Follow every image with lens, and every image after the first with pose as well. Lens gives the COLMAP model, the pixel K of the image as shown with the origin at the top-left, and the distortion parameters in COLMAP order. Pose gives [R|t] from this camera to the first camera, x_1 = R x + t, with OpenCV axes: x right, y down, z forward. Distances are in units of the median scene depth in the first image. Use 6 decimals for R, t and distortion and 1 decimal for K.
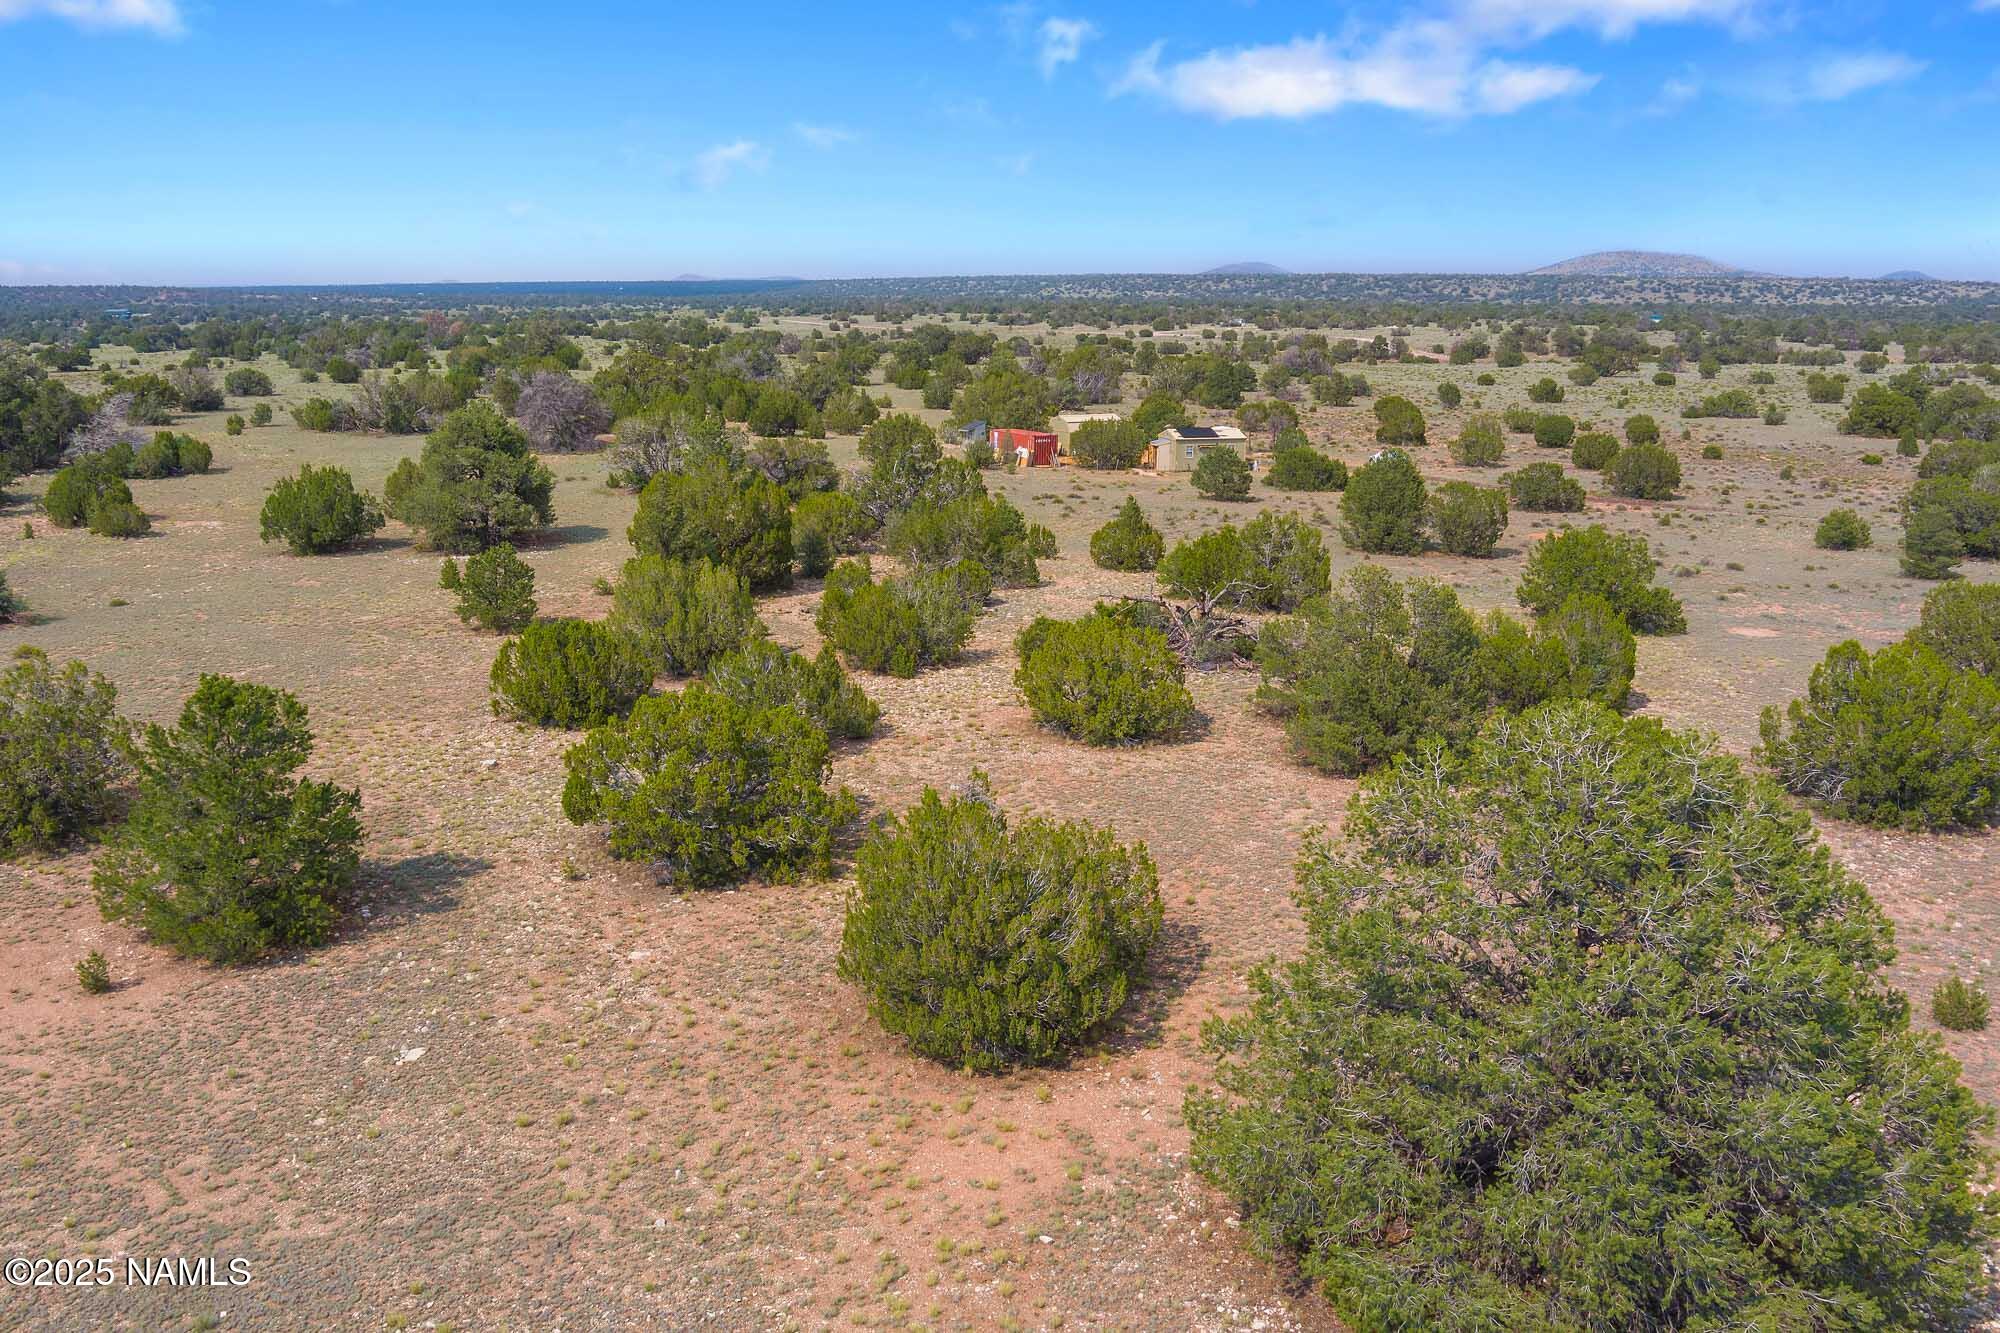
lens RADIAL K [[1612.3, 0, 1002.3], [0, 1612.3, 689.3], [0, 0, 1]] dist [-0.074080, 0.022895]
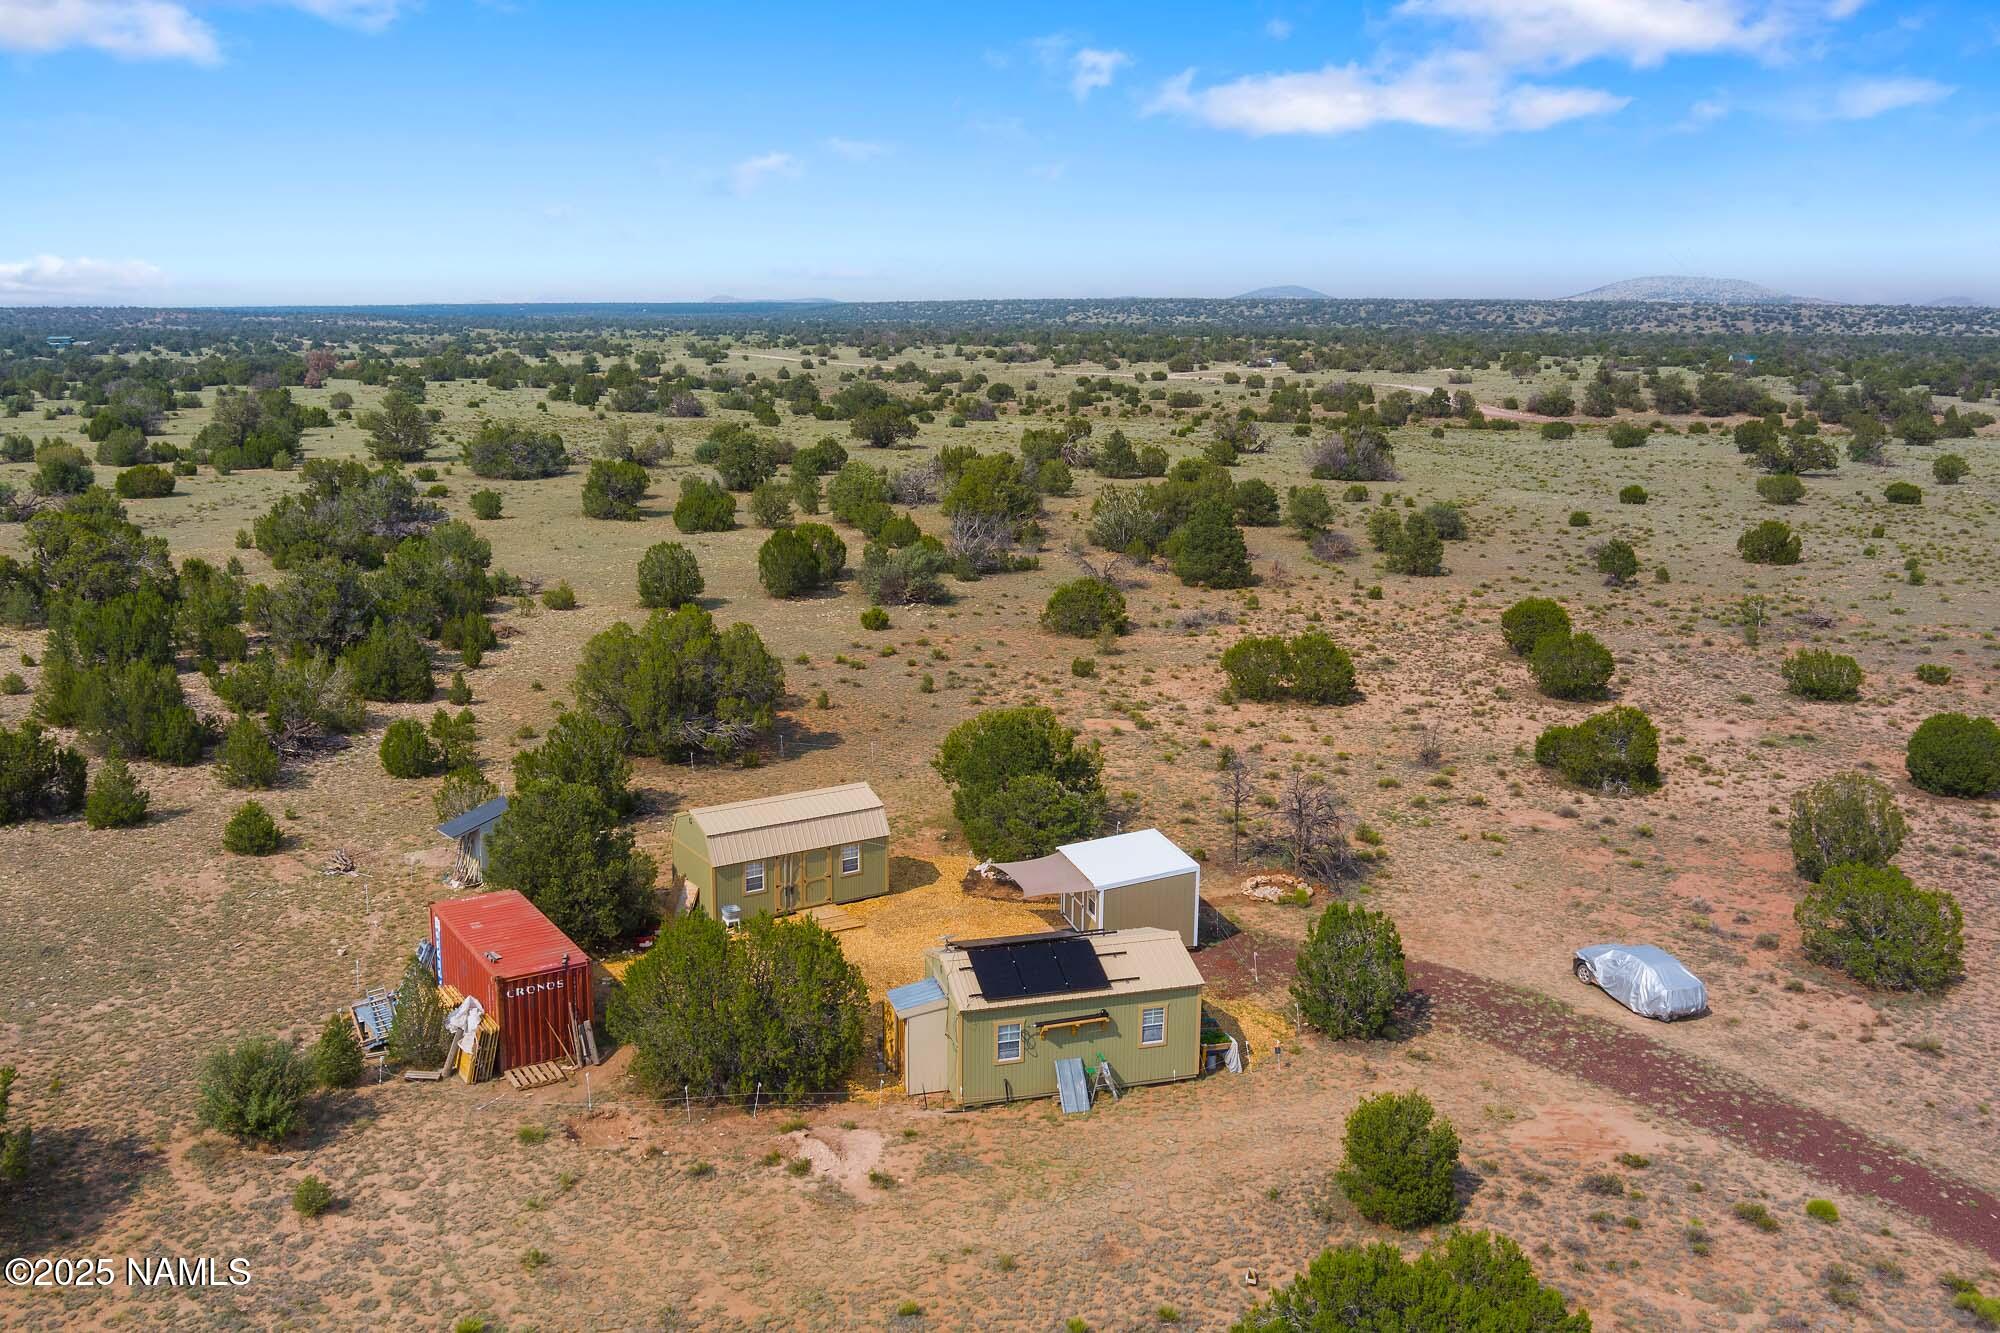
lens RADIAL K [[1612.3, 0, 1002.3], [0, 1612.3, 689.3], [0, 0, 1]] dist [-0.074080, 0.022895]
pose [[0.999758, 0.008225, -0.020421, 0.038170], [-0.008488, 0.999881, -0.012846, -0.065938], [0.020313, 0.013016, 0.999709, 0.221130]]
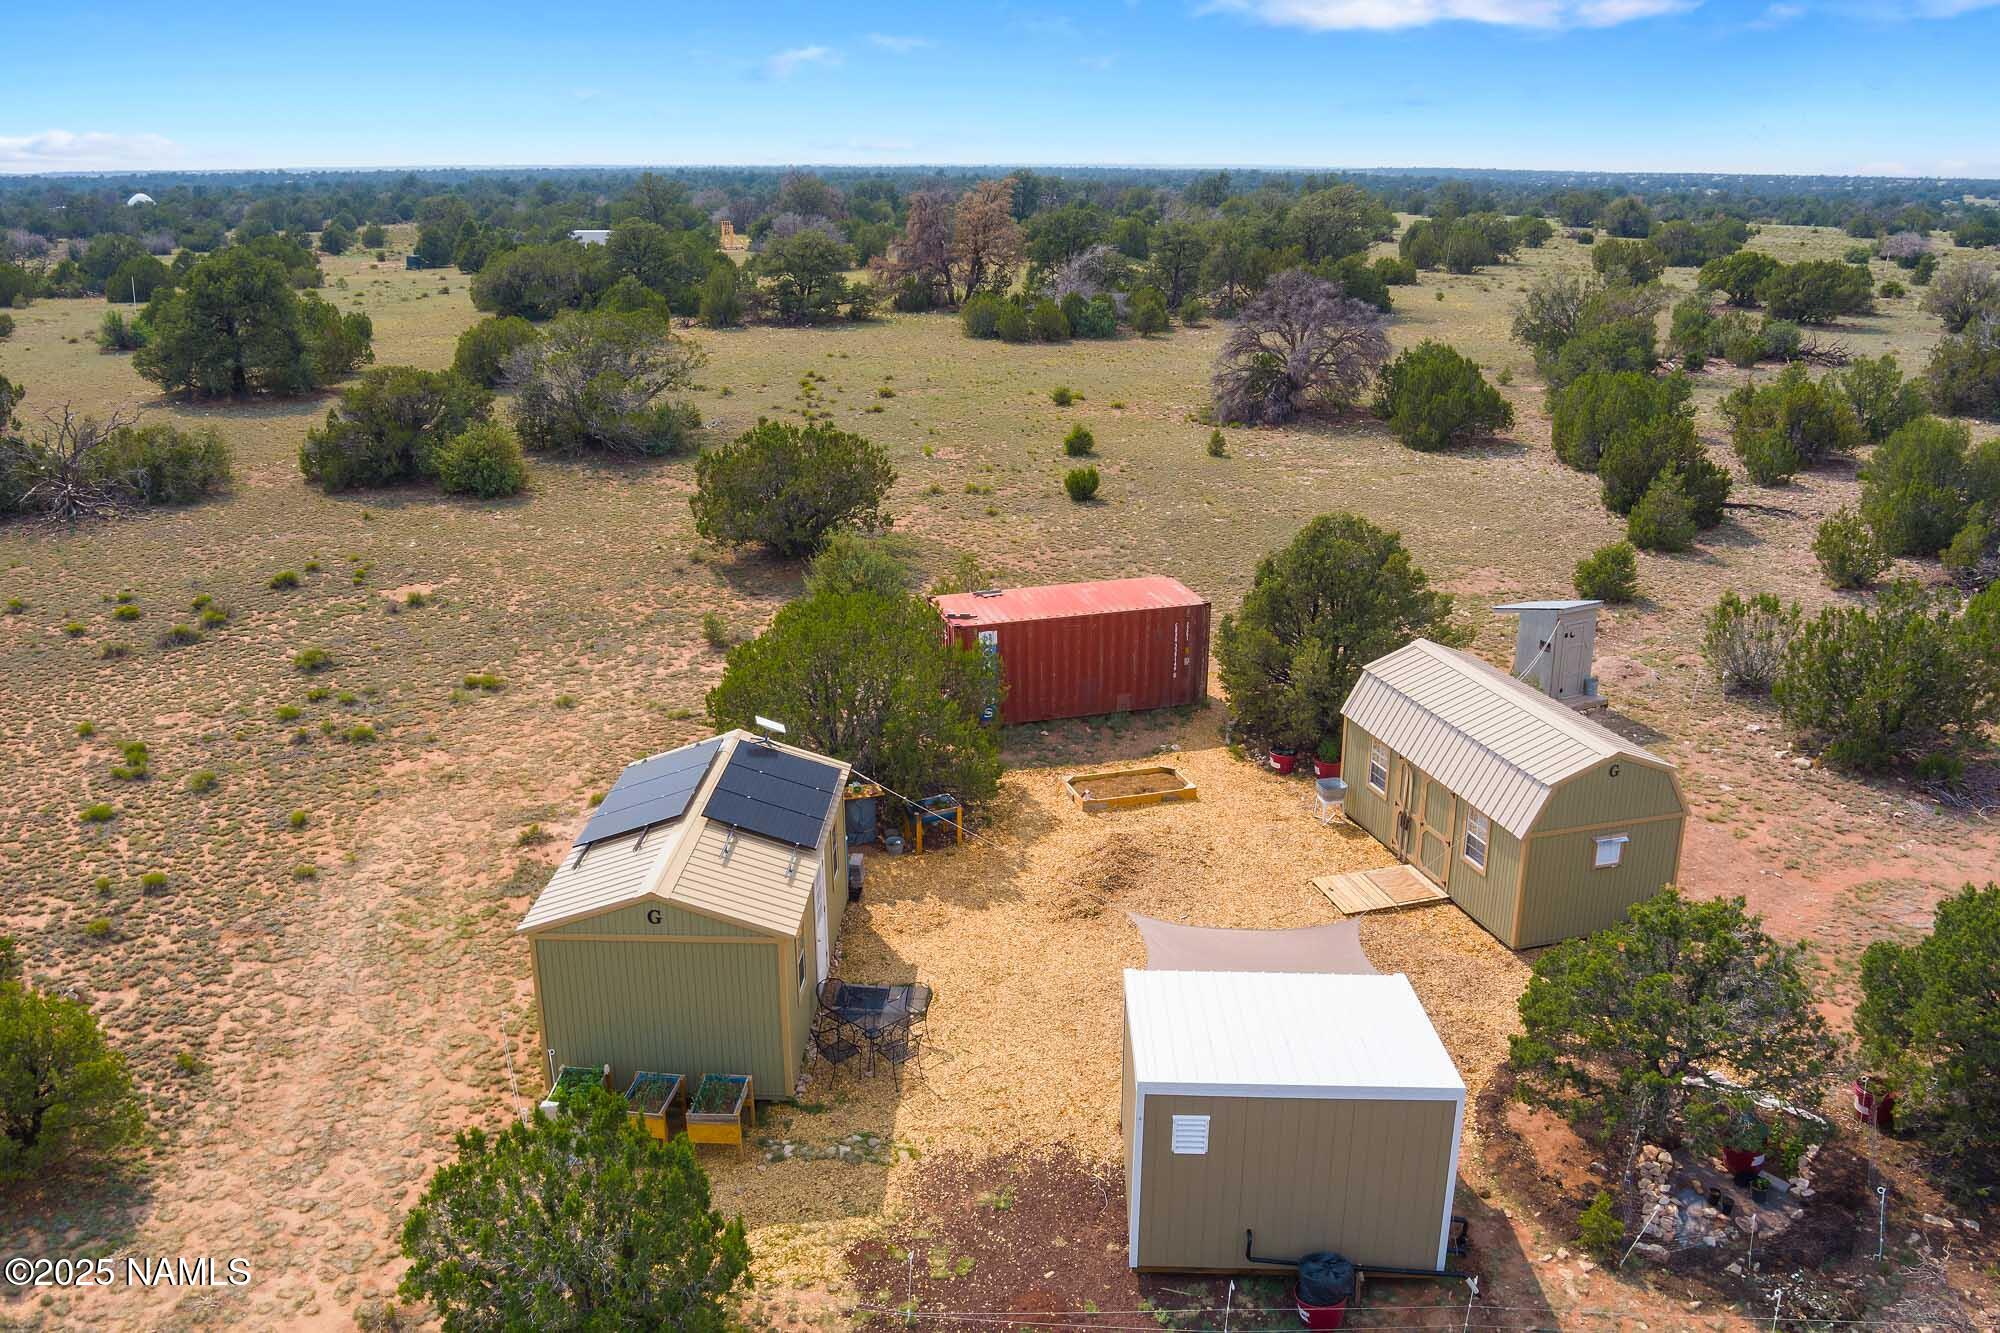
lens RADIAL K [[1612.3, 0, 1002.3], [0, 1612.3, 689.3], [0, 0, 1]] dist [-0.074080, 0.022895]
pose [[-0.327259, 0.298130, -0.896672, 0.087930], [-0.230463, 0.895087, 0.381715, -0.080549], [0.916400, 0.331569, -0.224217, 0.340961]]
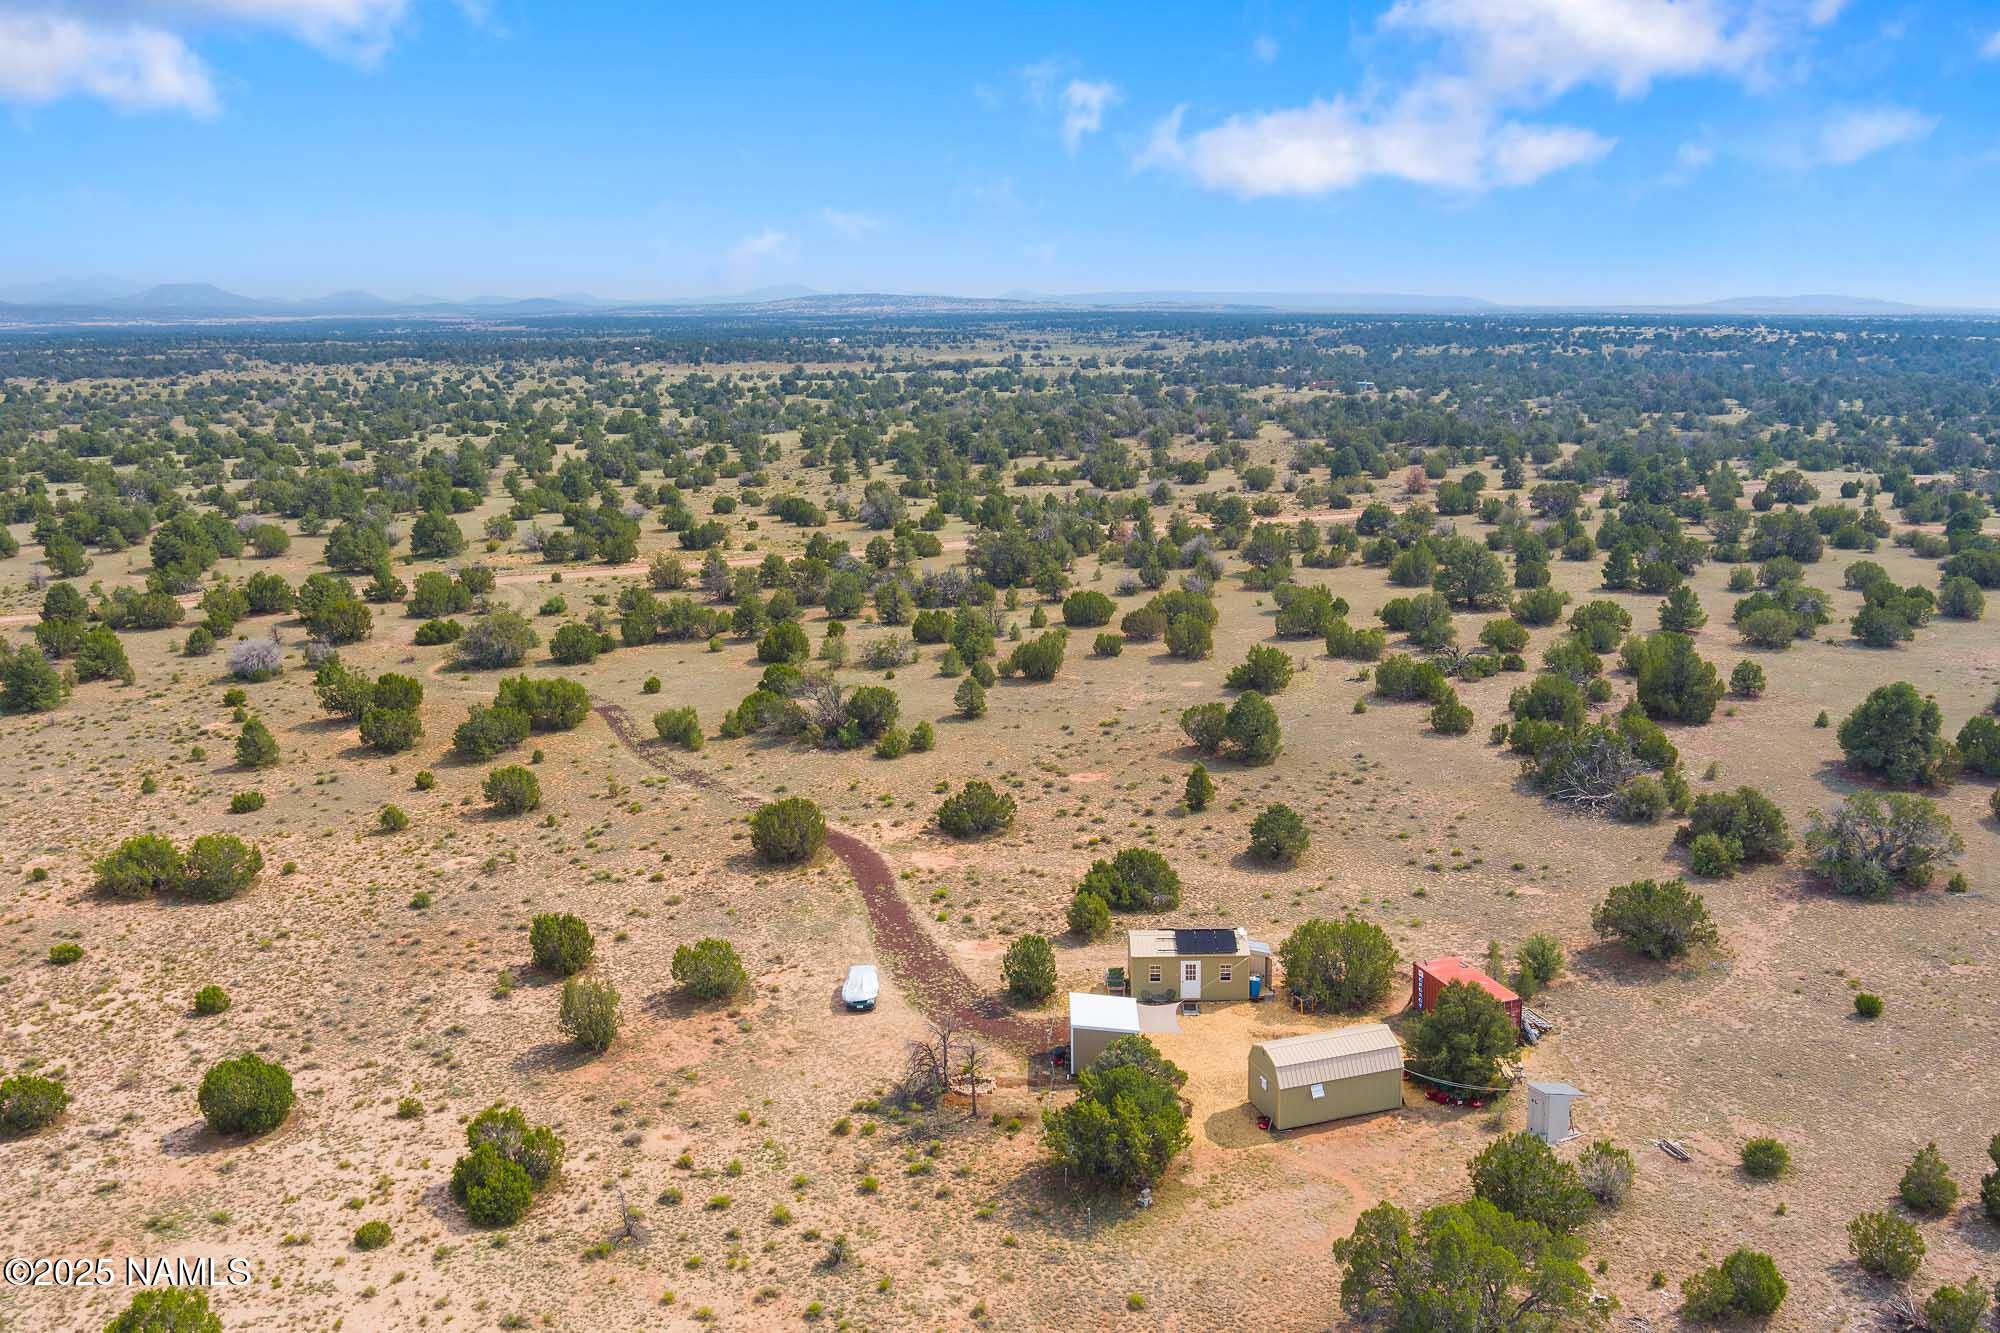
lens RADIAL K [[1663.2, 0, 1000.0], [0, 1663.2, 666.5], [0, 0, 1]] dist [-0.063472, -0.004224]
pose [[-0.948709, -0.058039, 0.310777, -0.001670], [0.086950, 0.897197, 0.432986, -0.177606], [-0.303958, 0.437800, -0.846133, 0.492898]]
